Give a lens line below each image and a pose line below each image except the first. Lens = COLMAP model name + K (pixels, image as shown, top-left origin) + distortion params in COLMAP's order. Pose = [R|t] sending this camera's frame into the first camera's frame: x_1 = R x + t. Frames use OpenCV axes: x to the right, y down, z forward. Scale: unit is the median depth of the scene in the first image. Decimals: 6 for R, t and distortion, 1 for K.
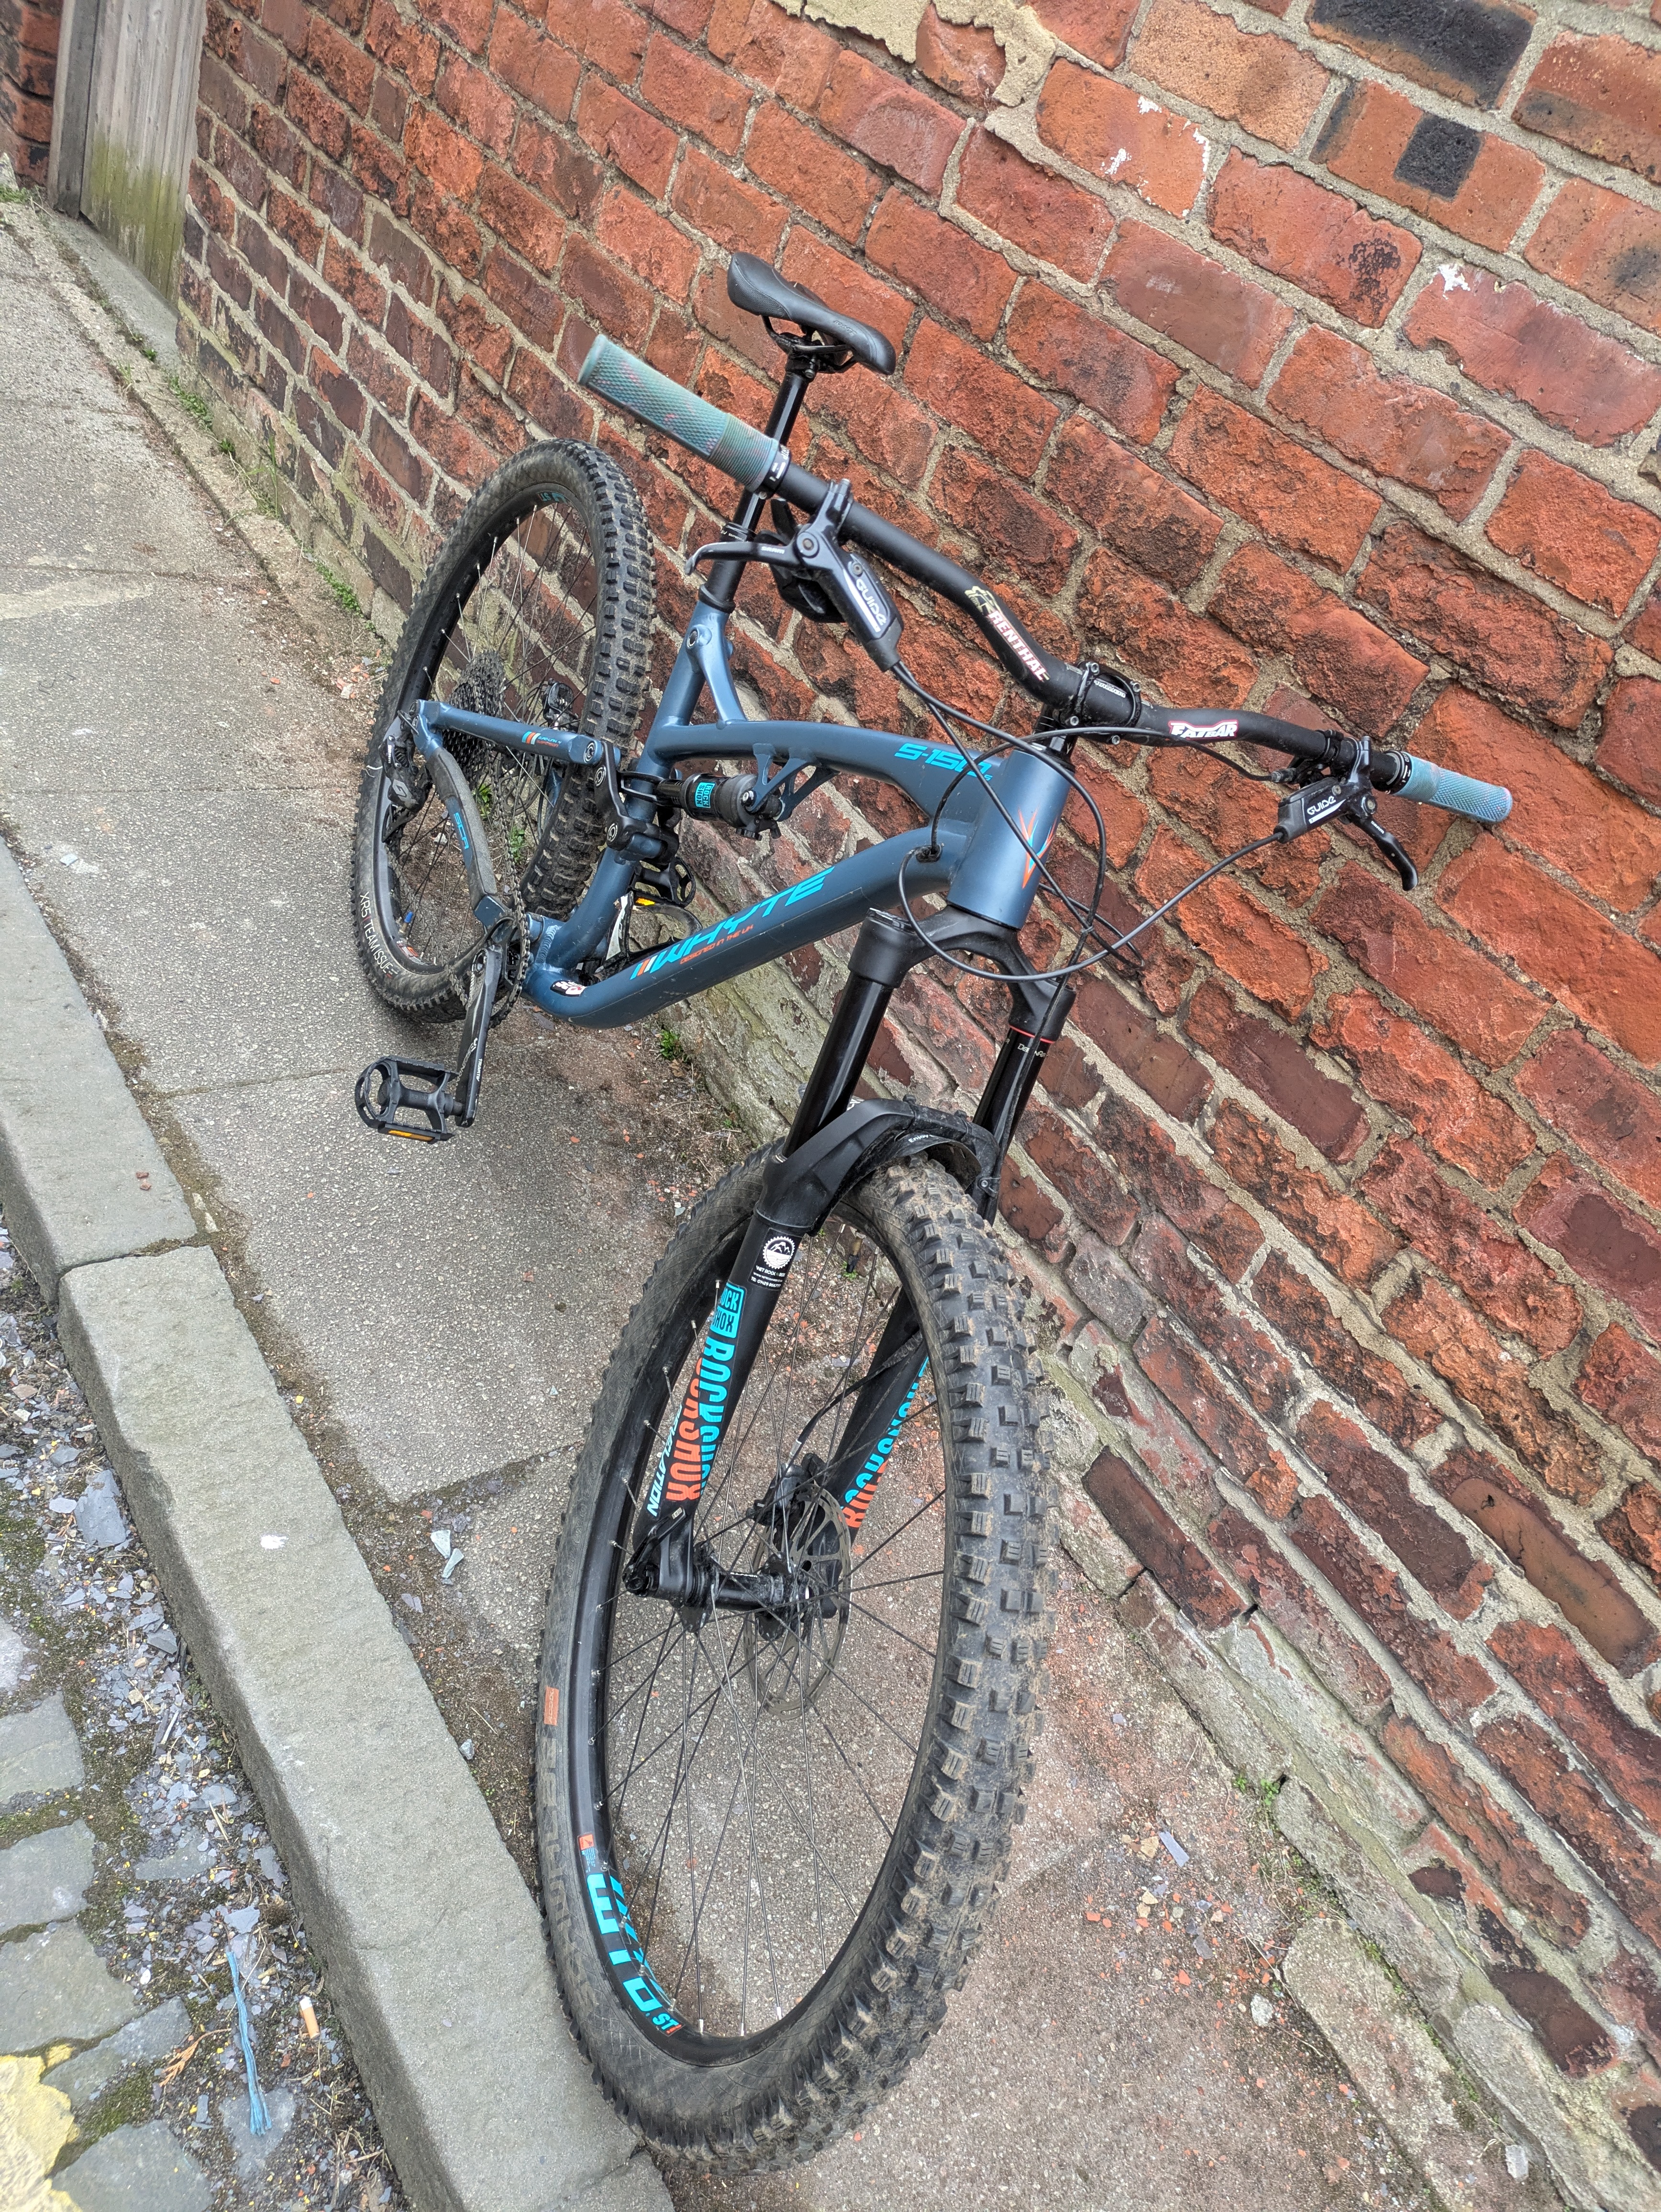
lens RADIAL K [[1635.7, 0, 879.4], [0, 1635.7, 1100.2], [0, 0, 1]] dist [0.050807, -0.042319]
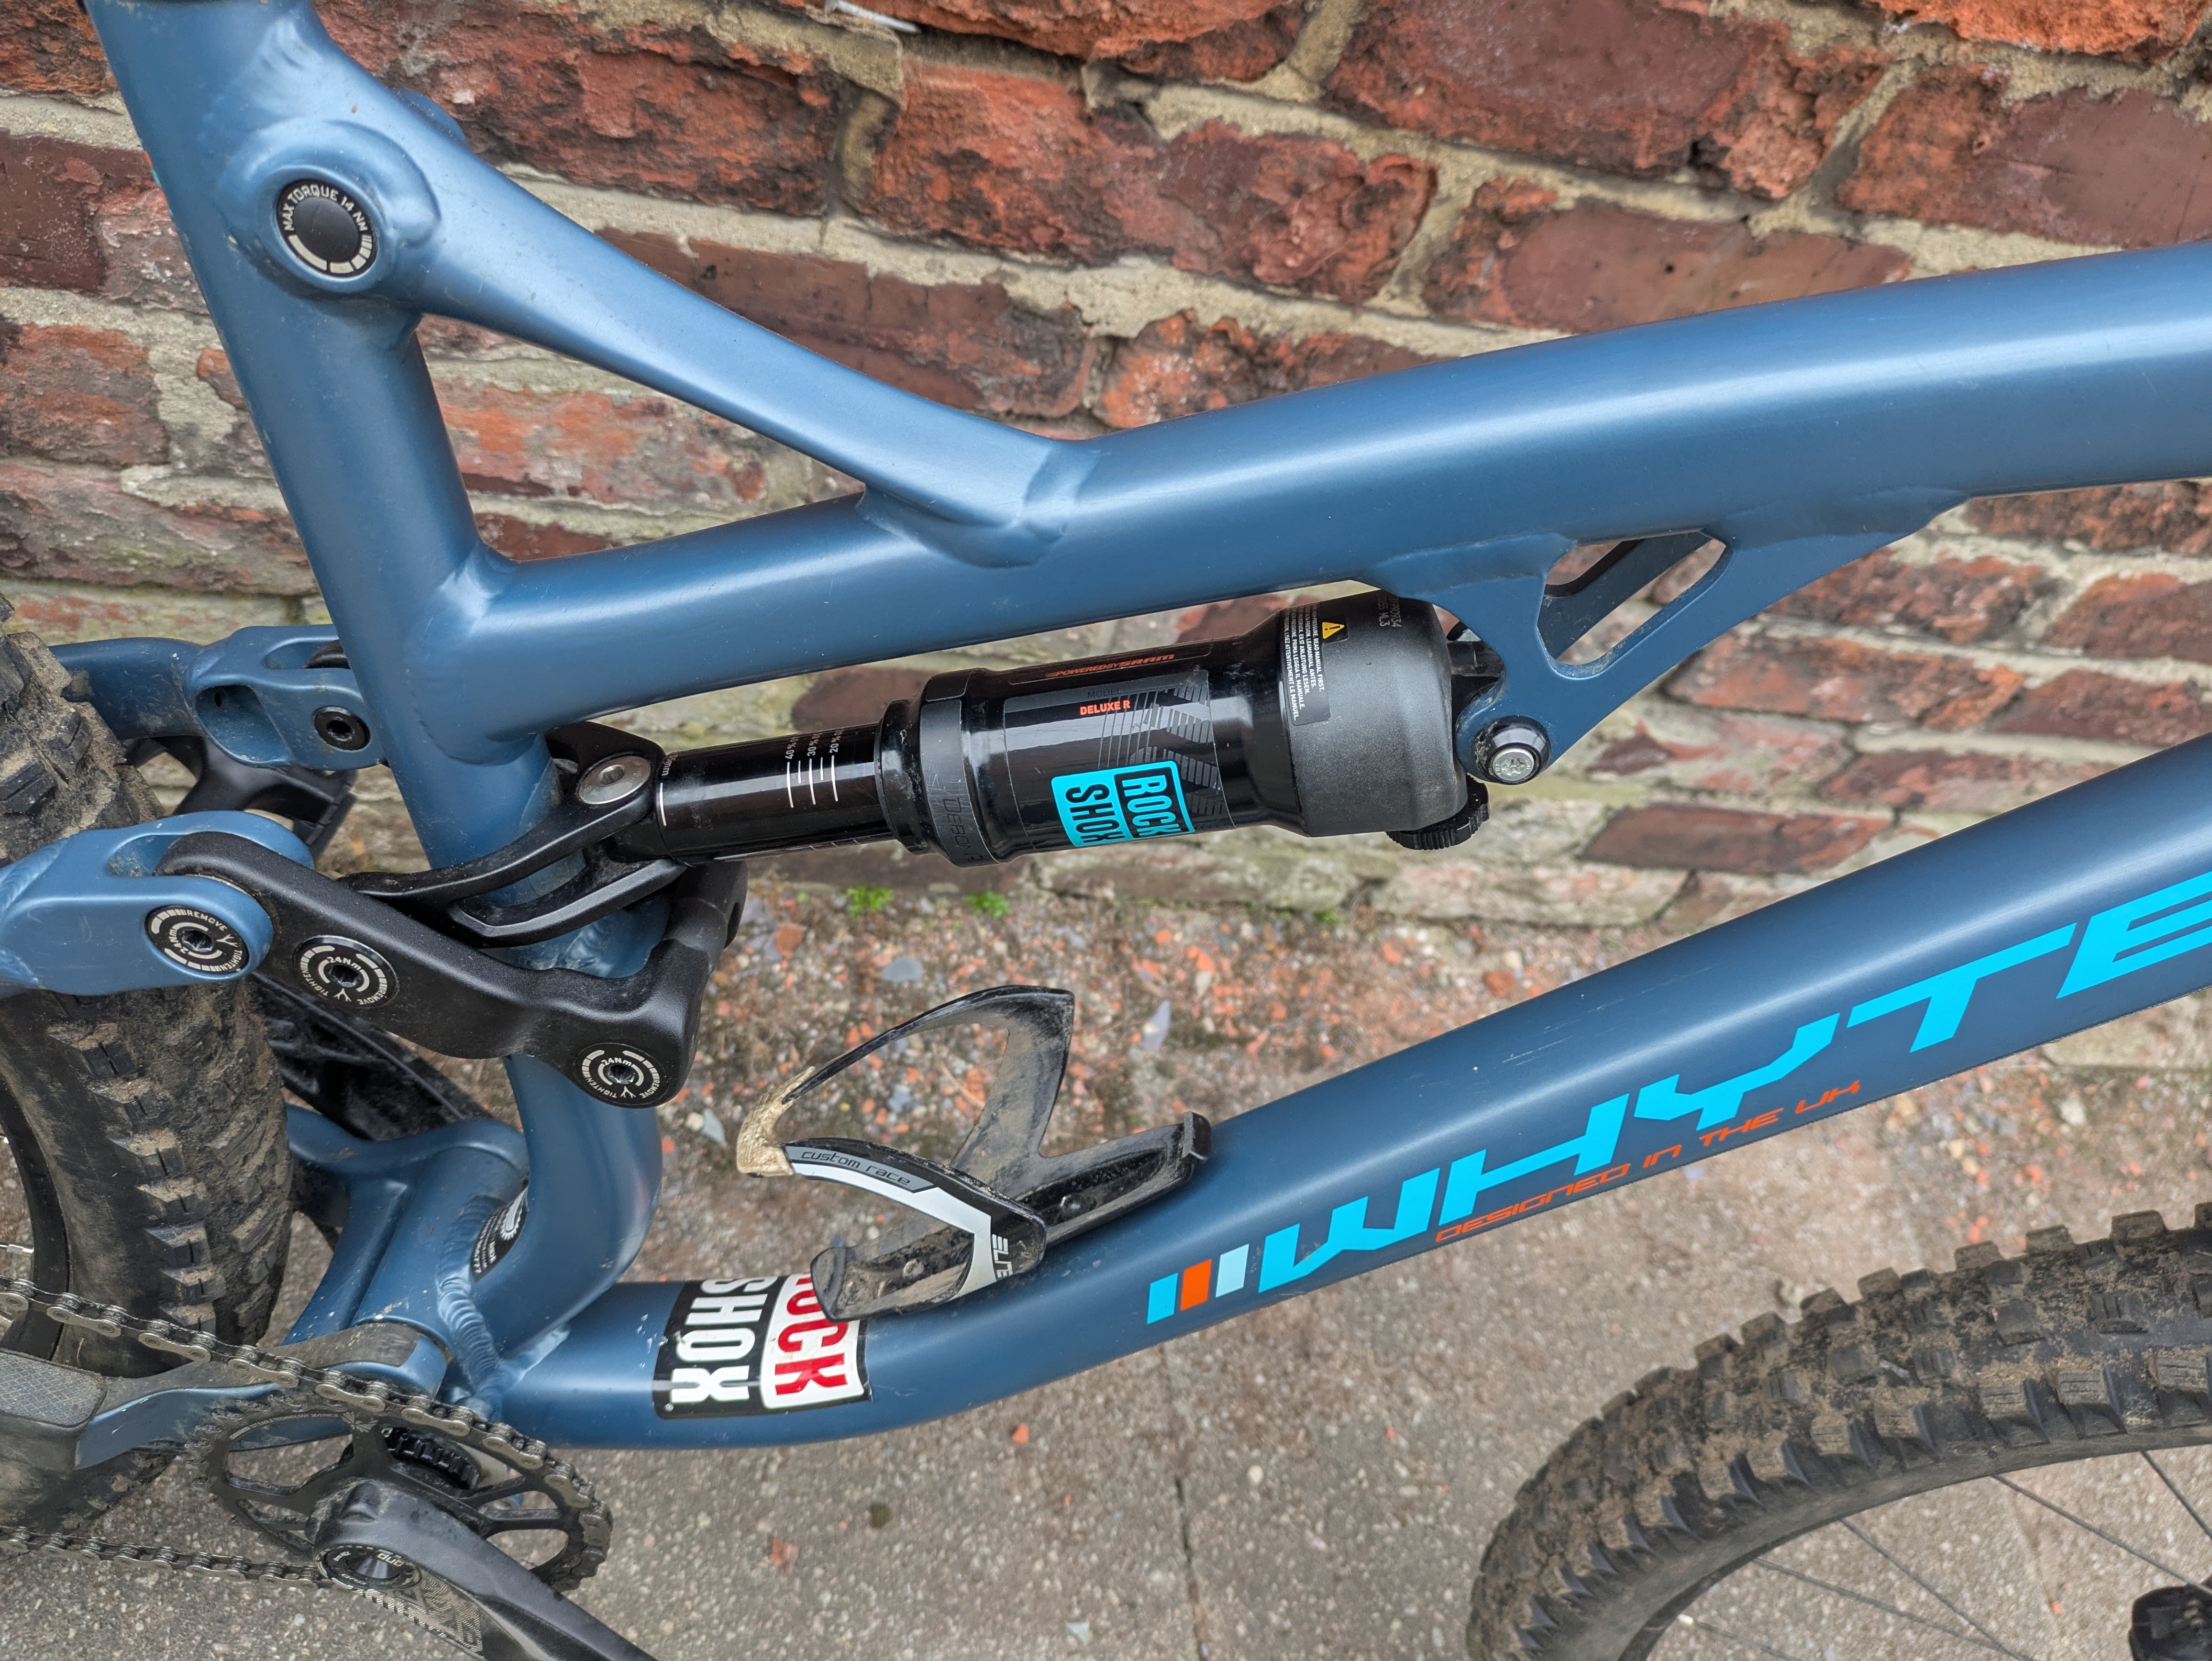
lens RADIAL K [[1635.7, 0, 1093.3], [0, 1635.7, 801.5], [0, 0, 1]] dist [0.050807, -0.042319]
pose [[0.544873, -0.780577, 0.306290, -0.179754], [0.431161, 0.574098, 0.696069, -0.350688], [-0.719176, -0.247209, 0.649365, 0.857727]]
